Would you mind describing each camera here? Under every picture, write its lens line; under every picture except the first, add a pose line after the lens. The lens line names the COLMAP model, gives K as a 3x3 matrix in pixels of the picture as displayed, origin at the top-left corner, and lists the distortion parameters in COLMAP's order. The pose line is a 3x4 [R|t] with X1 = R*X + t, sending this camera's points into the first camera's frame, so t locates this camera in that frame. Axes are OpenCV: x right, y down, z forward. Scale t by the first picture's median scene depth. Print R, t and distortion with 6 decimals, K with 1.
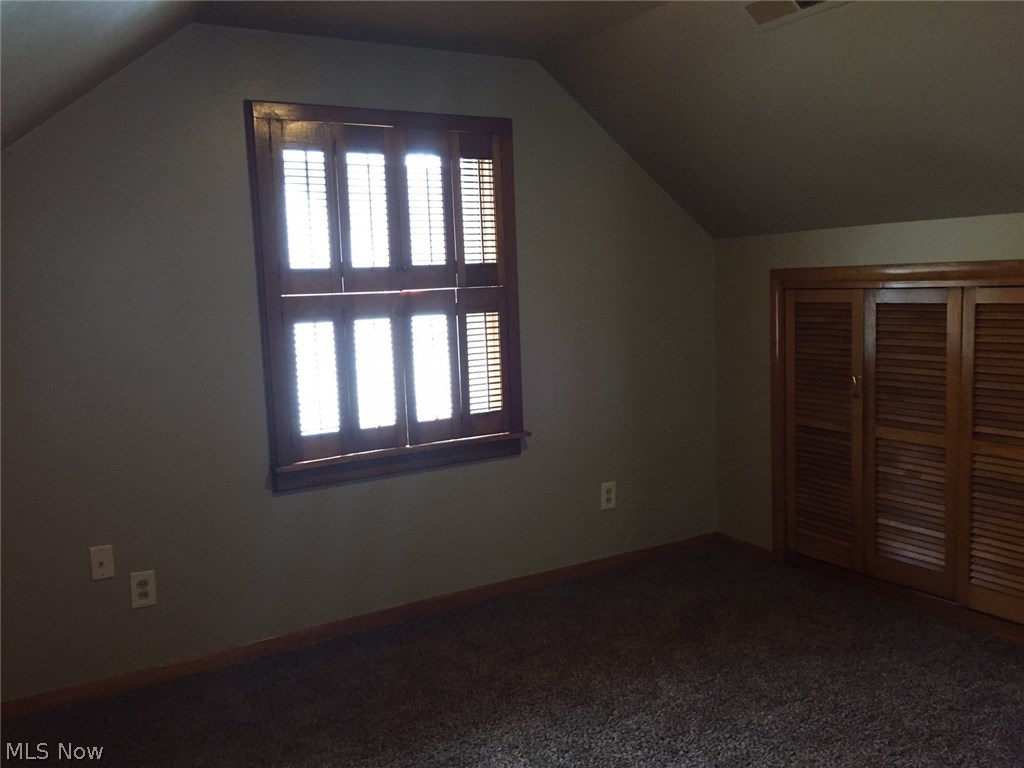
lens RADIAL K [[878.3, 0, 512.3], [0, 878.3, 386.4], [0, 0, 1]] dist [0.085488, -0.114103]
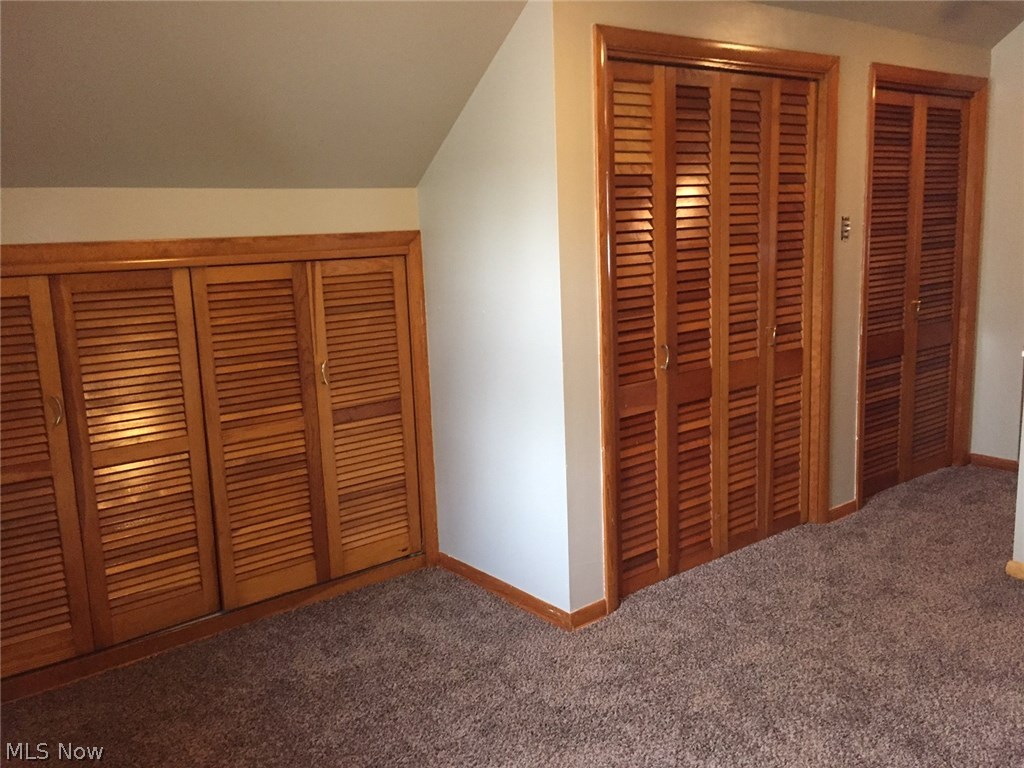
lens RADIAL K [[878.3, 0, 512.3], [0, 878.3, 386.4], [0, 0, 1]] dist [0.085488, -0.114103]
pose [[-0.124358, -0.133103, 0.983269, -0.622425], [0.166776, 0.974060, 0.152949, -0.111745], [-0.978121, 0.183006, -0.098933, 1.151528]]
